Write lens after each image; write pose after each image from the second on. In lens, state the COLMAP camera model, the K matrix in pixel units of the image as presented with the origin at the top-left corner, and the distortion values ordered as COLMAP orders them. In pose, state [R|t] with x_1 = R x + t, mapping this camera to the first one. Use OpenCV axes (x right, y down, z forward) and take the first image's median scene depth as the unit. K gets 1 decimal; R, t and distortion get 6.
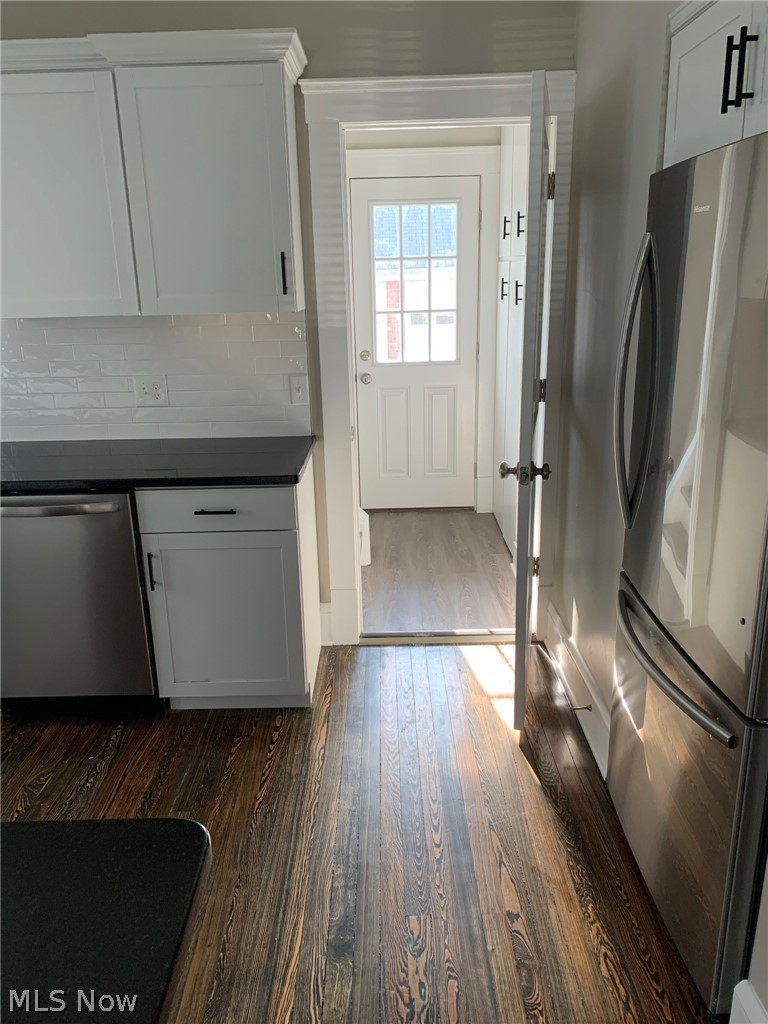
lens RADIAL K [[774.7, 0, 384.0], [0, 774.7, 512.0], [0, 0, 1]] dist [0.003554, -0.002725]
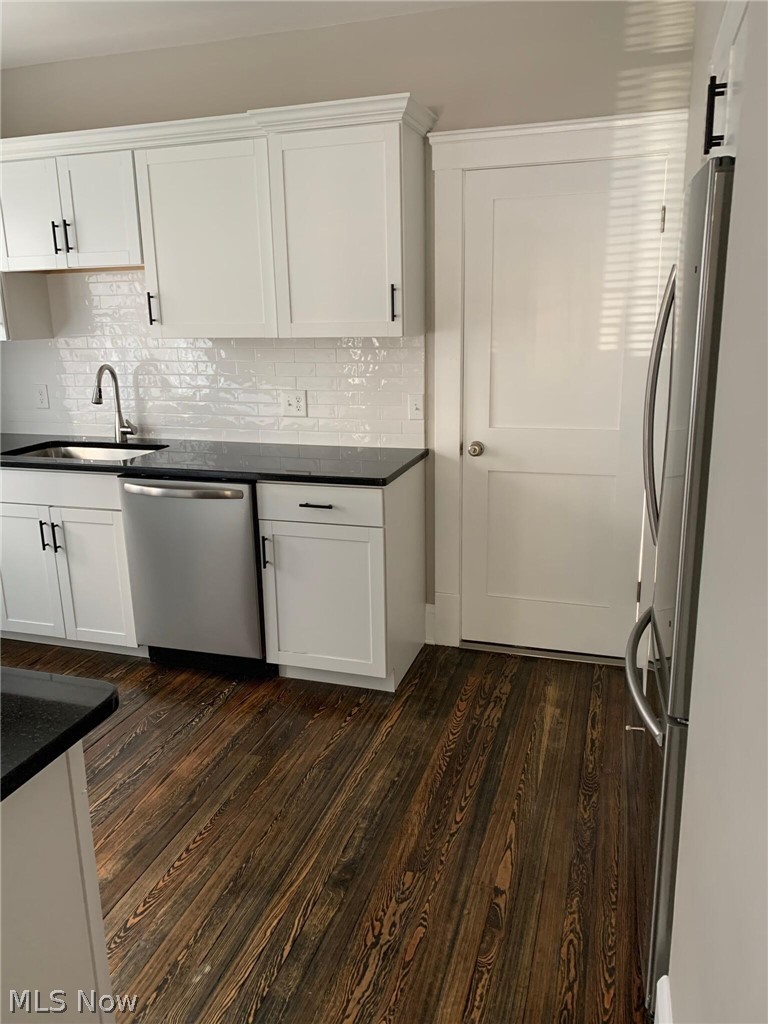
lens RADIAL K [[775.2, 0, 384.0], [0, 775.2, 512.0], [0, 0, 1]] dist [0.060731, -0.106525]
pose [[0.952506, 0.078056, -0.294347, 0.267987], [-0.089333, 0.995687, -0.025043, 0.034908], [0.291123, 0.050148, 0.955370, -0.100006]]
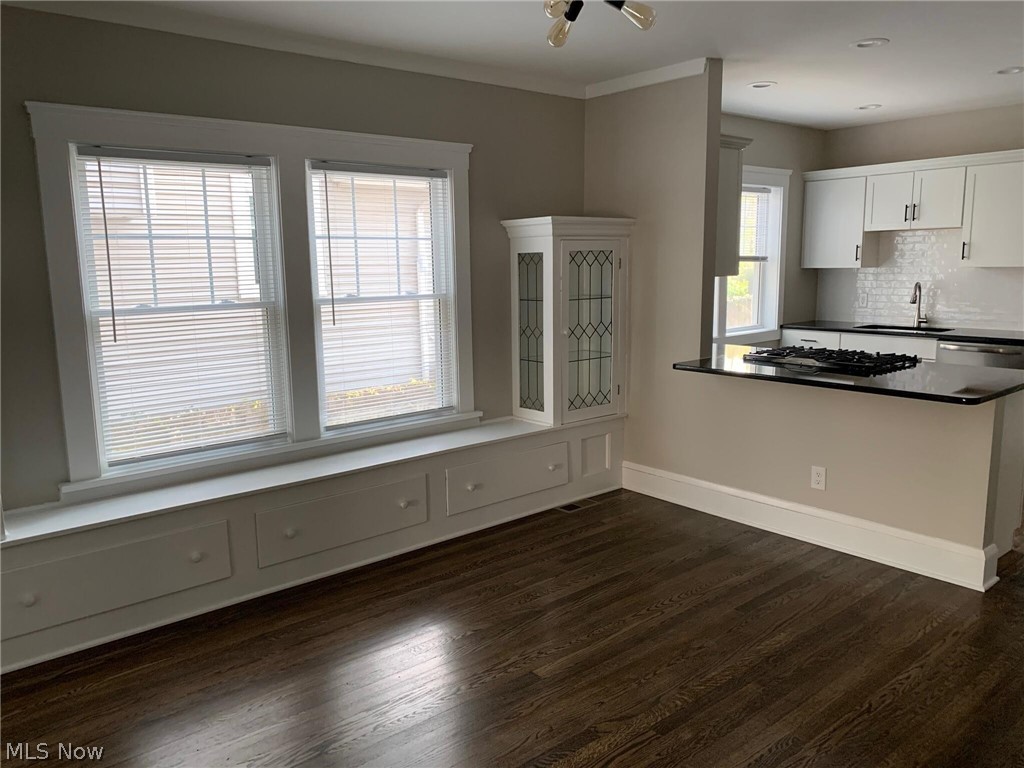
lens RADIAL K [[775.2, 0, 512.0], [0, 775.2, 384.0], [0, 0, 1]] dist [0.060731, -0.106525]
pose [[0.638933, 0.130860, -0.758051, 0.494750], [-0.220921, 0.975128, -0.017872, 0.514391], [0.736858, 0.178888, 0.651951, -1.725800]]
